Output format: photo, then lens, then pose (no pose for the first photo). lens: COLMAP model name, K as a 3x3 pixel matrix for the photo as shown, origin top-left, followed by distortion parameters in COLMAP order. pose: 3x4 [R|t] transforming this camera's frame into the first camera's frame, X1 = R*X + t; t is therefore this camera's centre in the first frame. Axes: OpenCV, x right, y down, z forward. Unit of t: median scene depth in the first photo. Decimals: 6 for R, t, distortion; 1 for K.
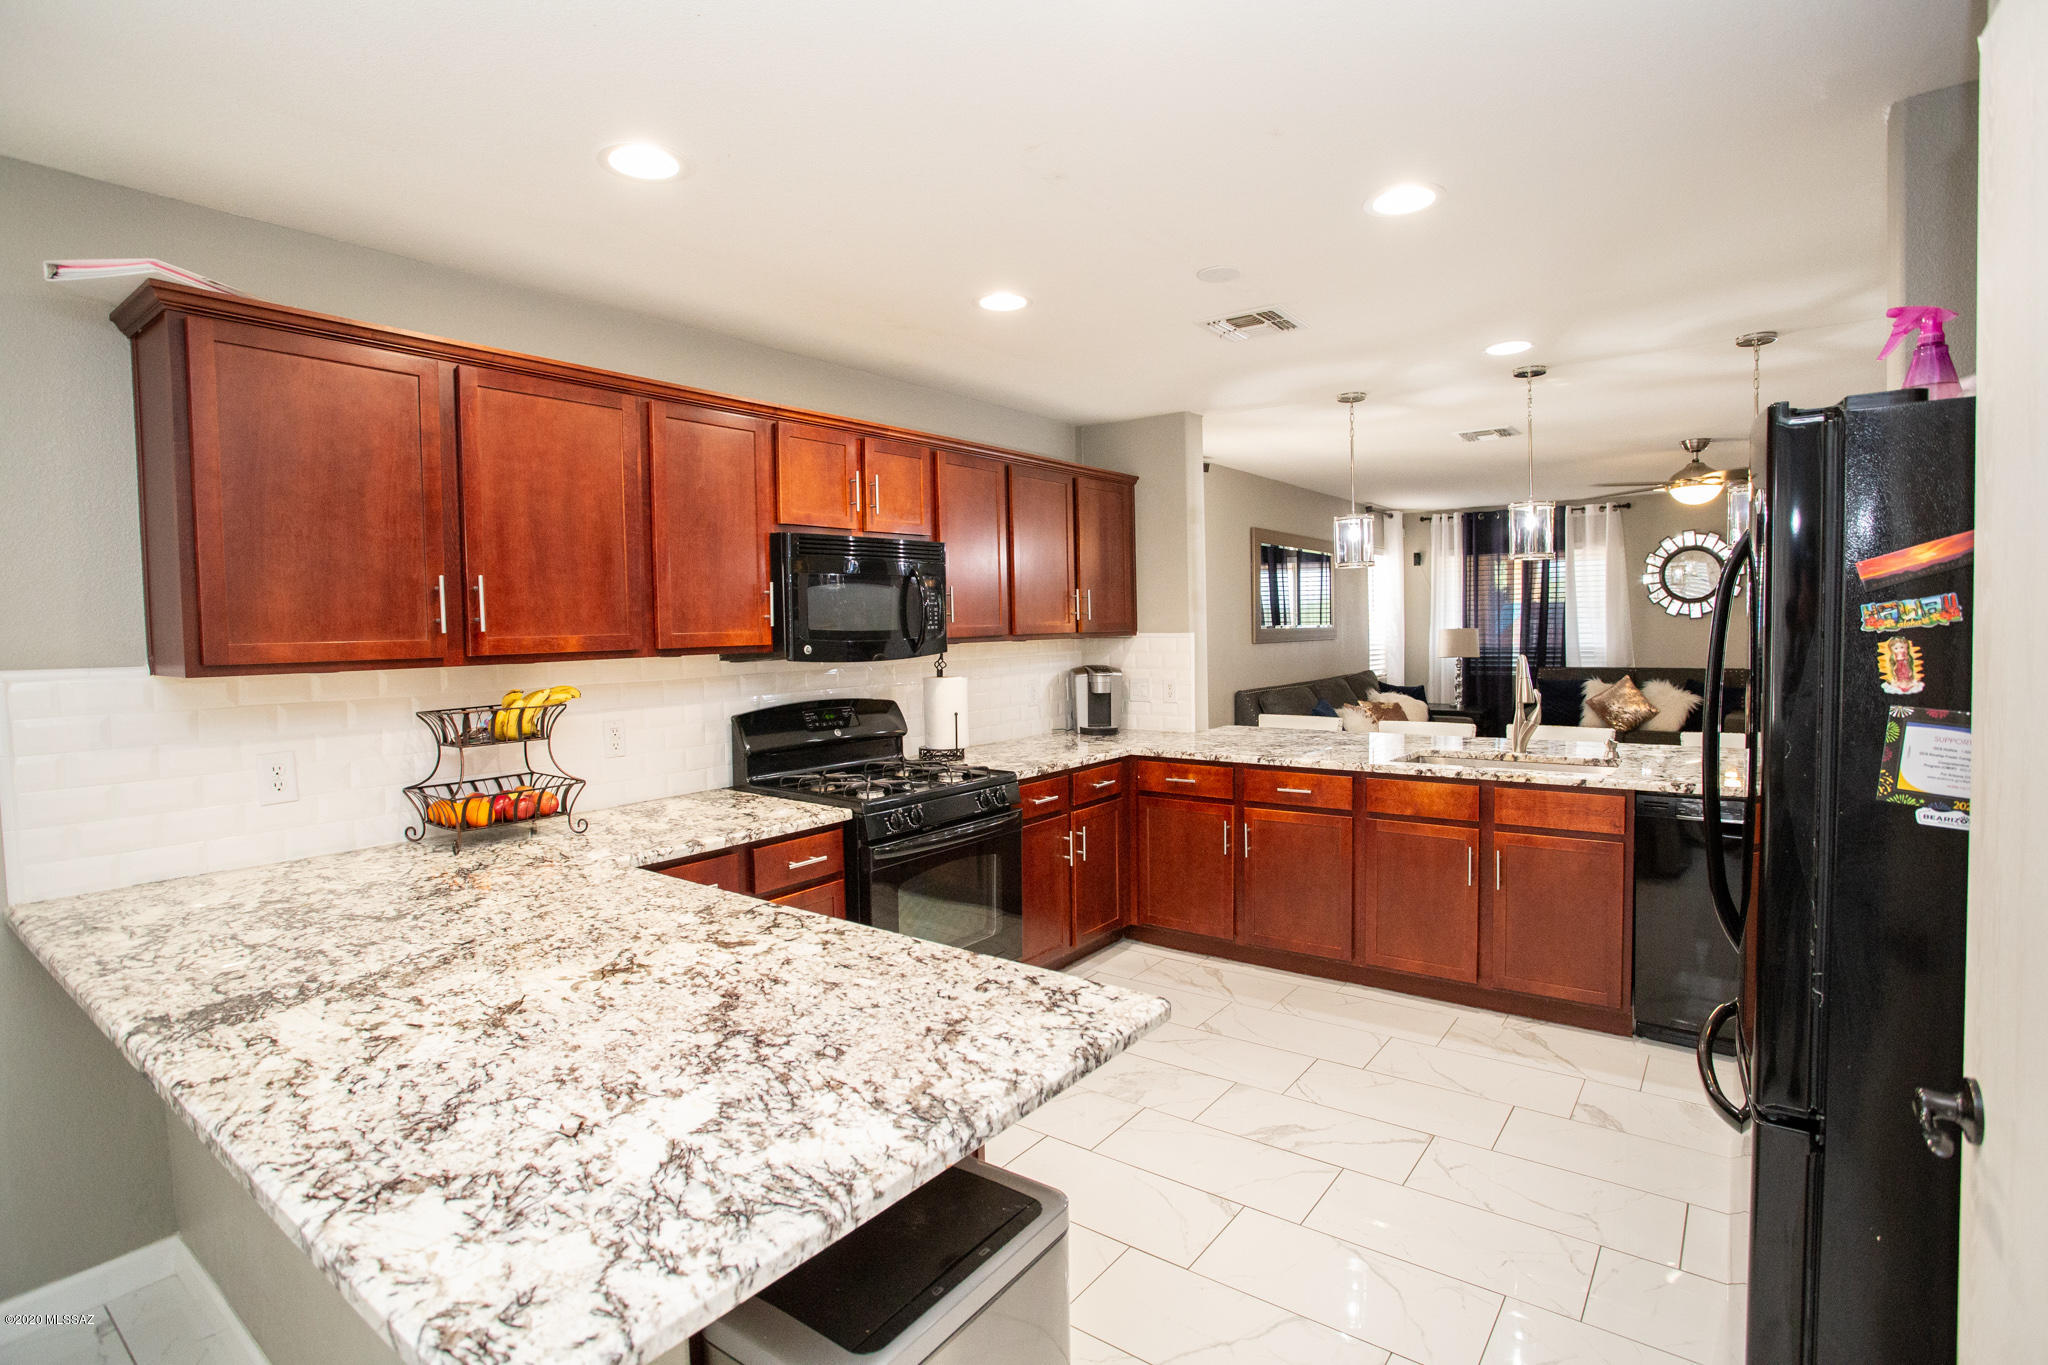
lens RADIAL K [[997.7, 0, 1031.6], [0, 997.7, 667.7], [0, 0, 1]] dist [-0.075200, 0.035644]
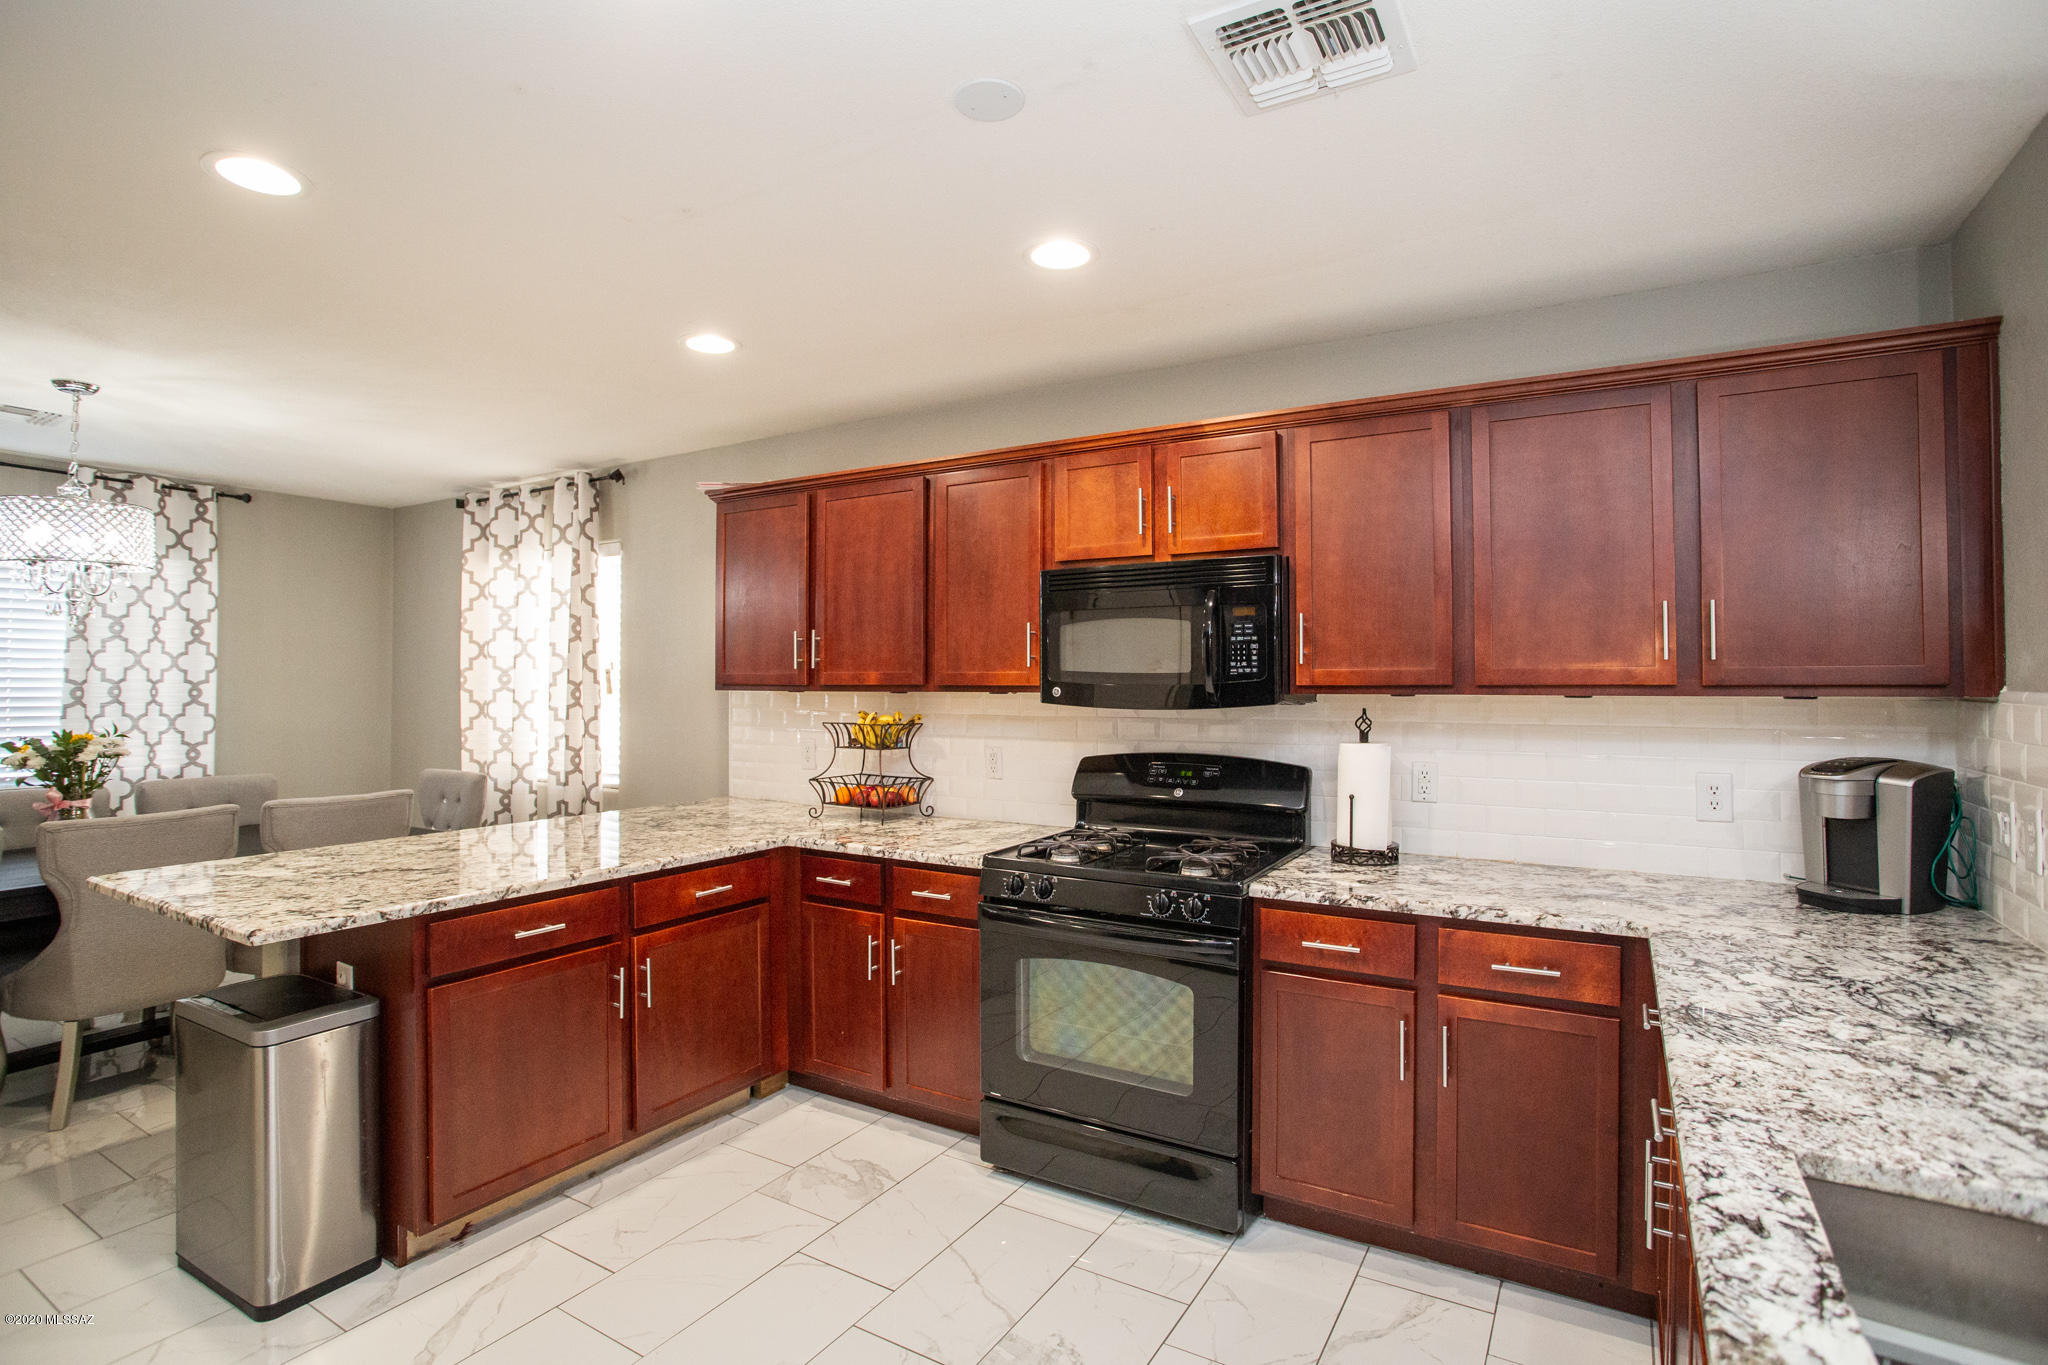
lens RADIAL K [[997.7, 0, 1031.6], [0, 997.7, 667.7], [0, 0, 1]] dist [-0.075200, 0.035644]
pose [[0.104997, 0.004235, -0.994464, 0.722904], [-0.048230, 0.998836, -0.000839, -0.039231], [0.993302, 0.048051, 0.105079, 0.878977]]
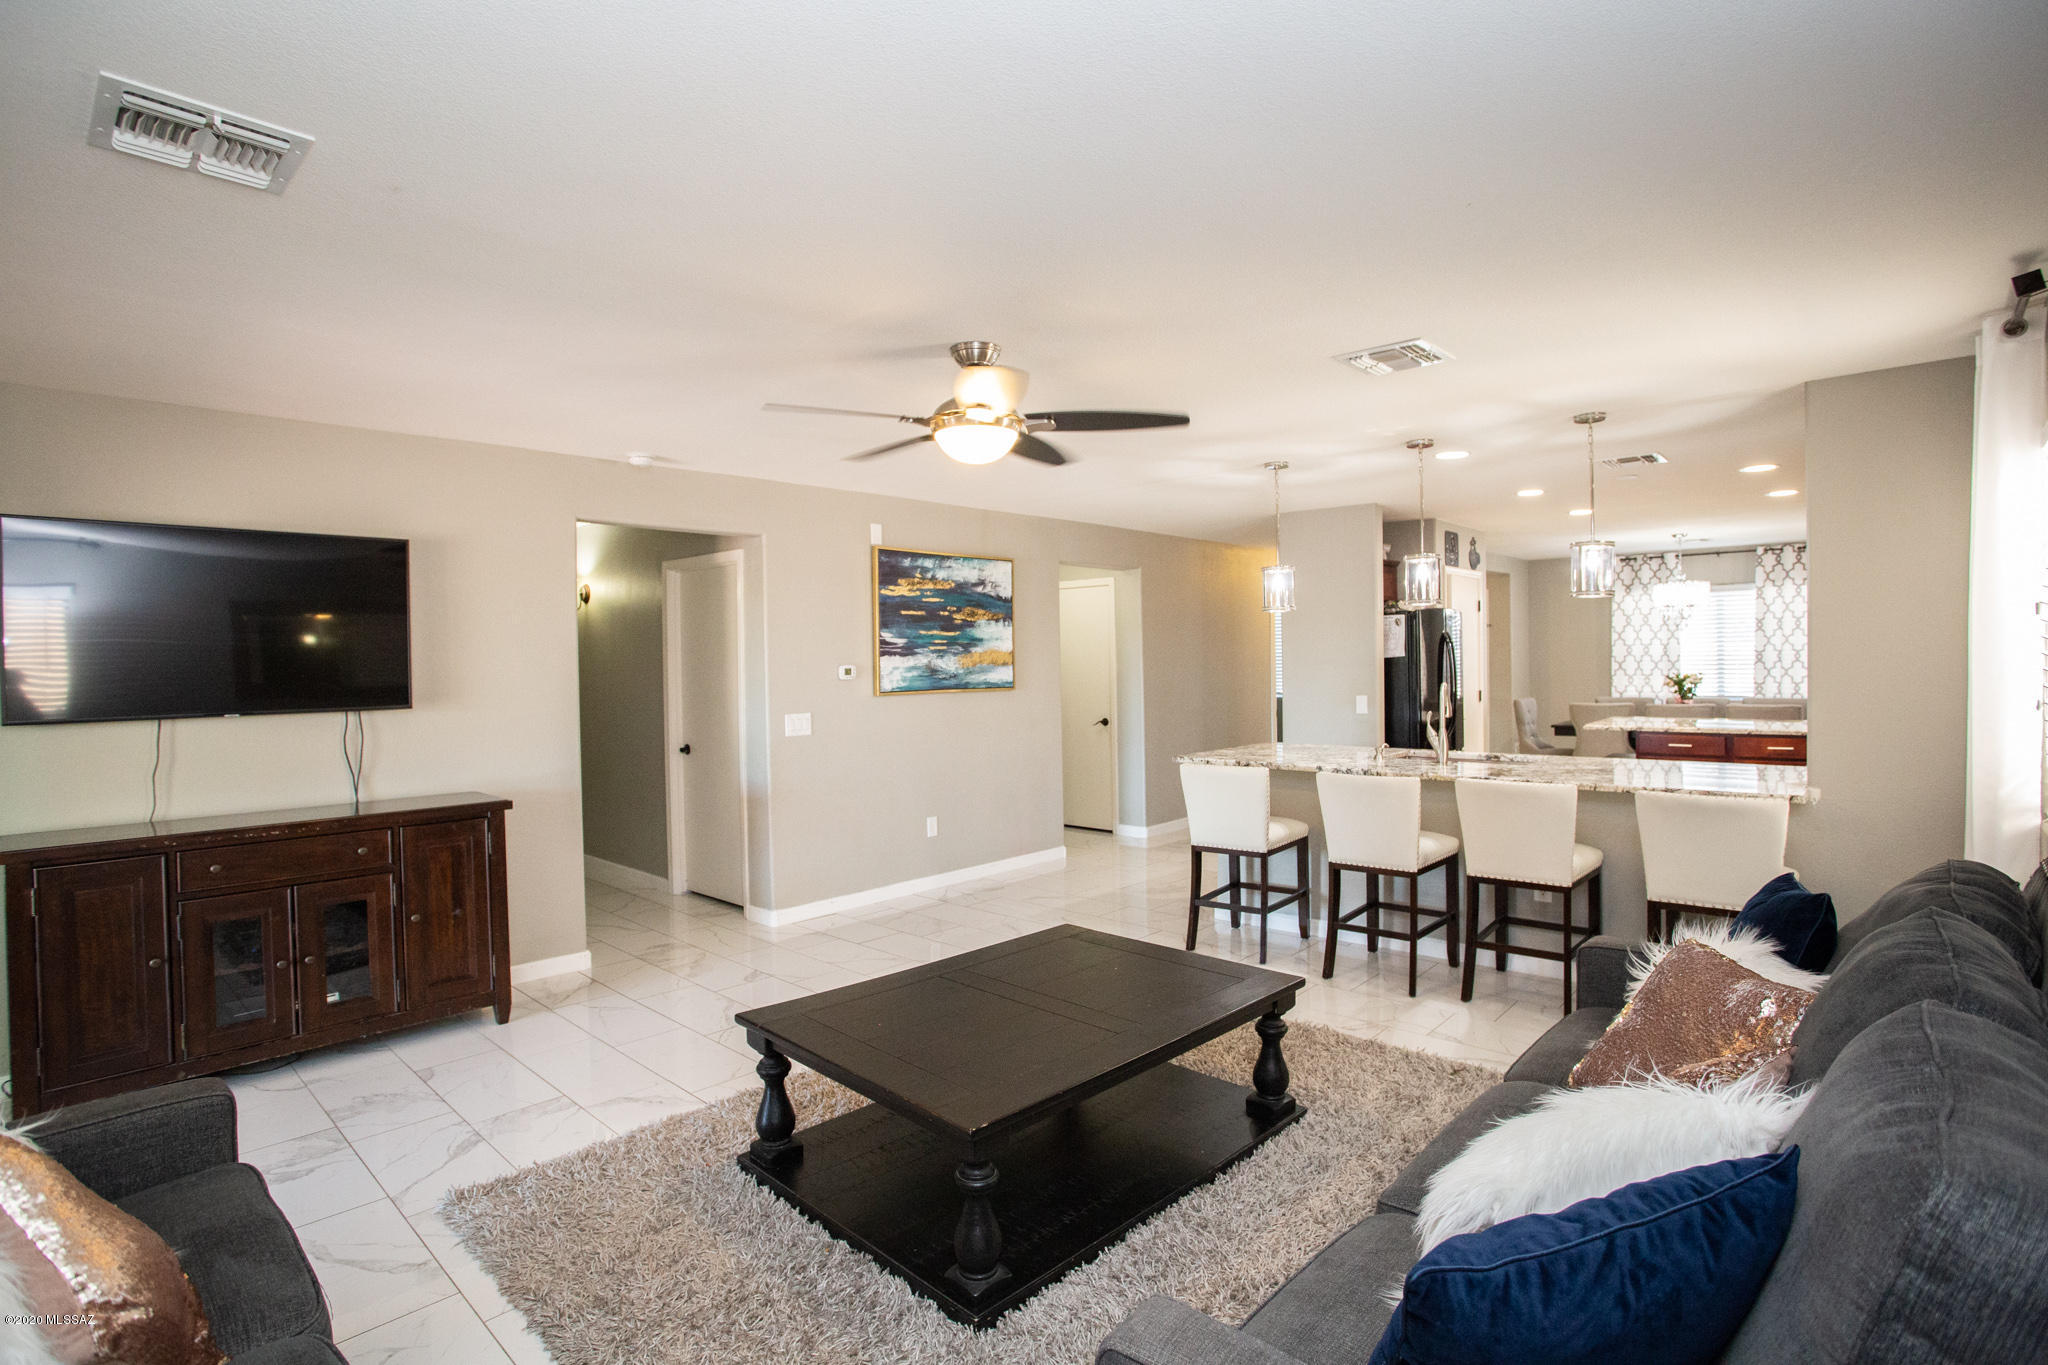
lens RADIAL K [[997.7, 0, 1031.6], [0, 997.7, 667.7], [0, 0, 1]] dist [-0.075200, 0.035644]
pose [[-0.993690, 0.036529, 0.106046, 1.070818], [0.042134, 0.997804, 0.051103, -0.145901], [-0.103946, 0.055248, -0.993047, 2.798764]]
